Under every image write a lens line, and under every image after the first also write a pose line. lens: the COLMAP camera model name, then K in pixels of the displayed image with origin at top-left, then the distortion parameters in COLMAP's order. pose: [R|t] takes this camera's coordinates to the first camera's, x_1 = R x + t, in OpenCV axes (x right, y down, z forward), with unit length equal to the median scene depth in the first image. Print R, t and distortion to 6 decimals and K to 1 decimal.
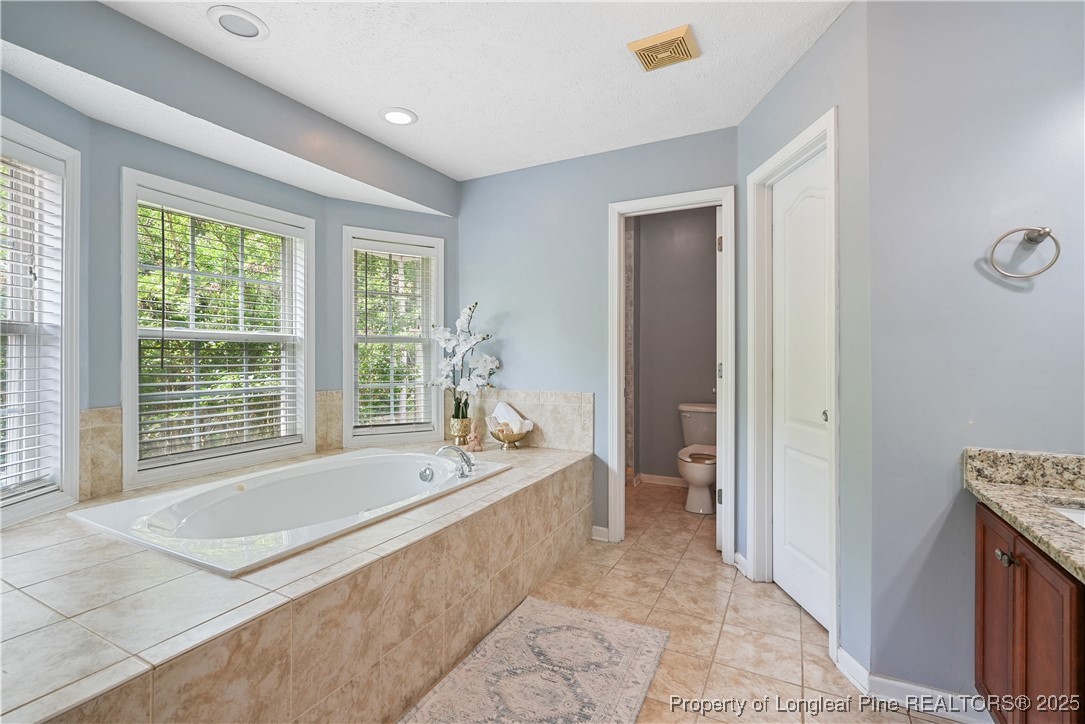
lens RADIAL K [[497.2, 0, 542.5], [0, 497.2, 362.0], [0, 0, 1]] dist [-0.001963, 0.007627]
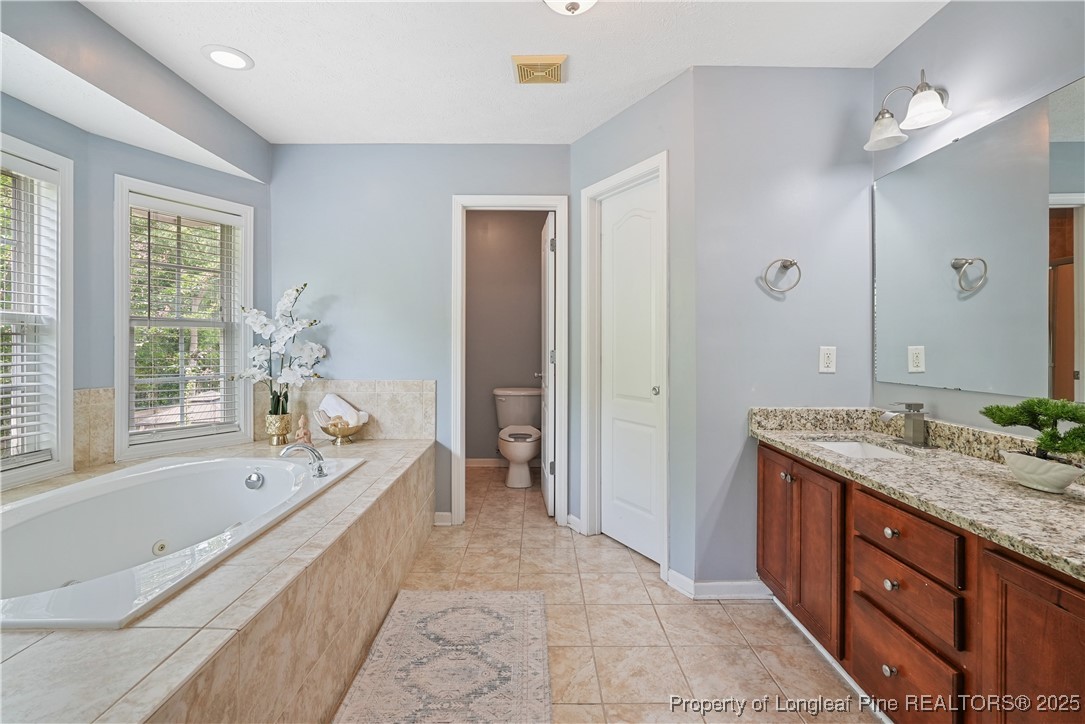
lens RADIAL K [[500.7, 0, 539.8], [0, 500.7, 350.6], [0, 0, 1]] dist [-0.002994, 0.009208]
pose [[0.885444, -0.003911, 0.464730, -0.224750], [0.004054, 0.999992, 0.000690, 0.002528], [-0.464728, 0.001273, 0.885452, 0.004364]]
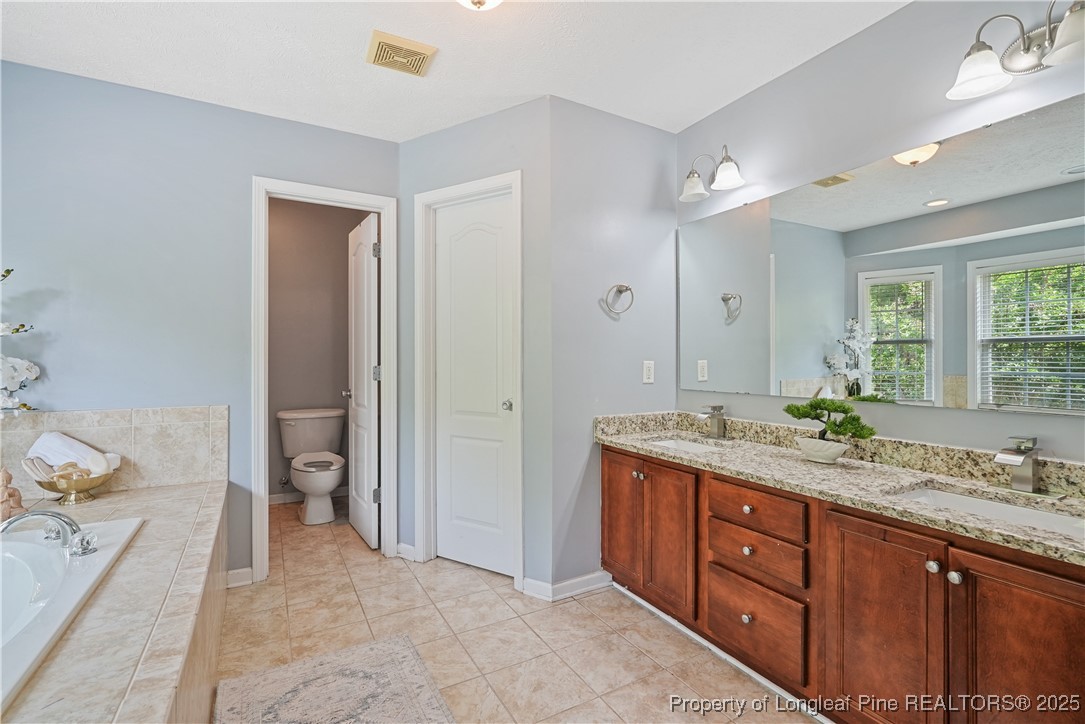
lens RADIAL K [[496.6, 0, 539.4], [0, 496.6, 364.8], [0, 0, 1]] dist [-0.004010, 0.006482]
pose [[0.548690, -0.009658, 0.835970, -0.358155], [0.010690, 0.999933, 0.004536, -0.001368], [-0.835957, 0.006448, 0.548756, 0.175925]]
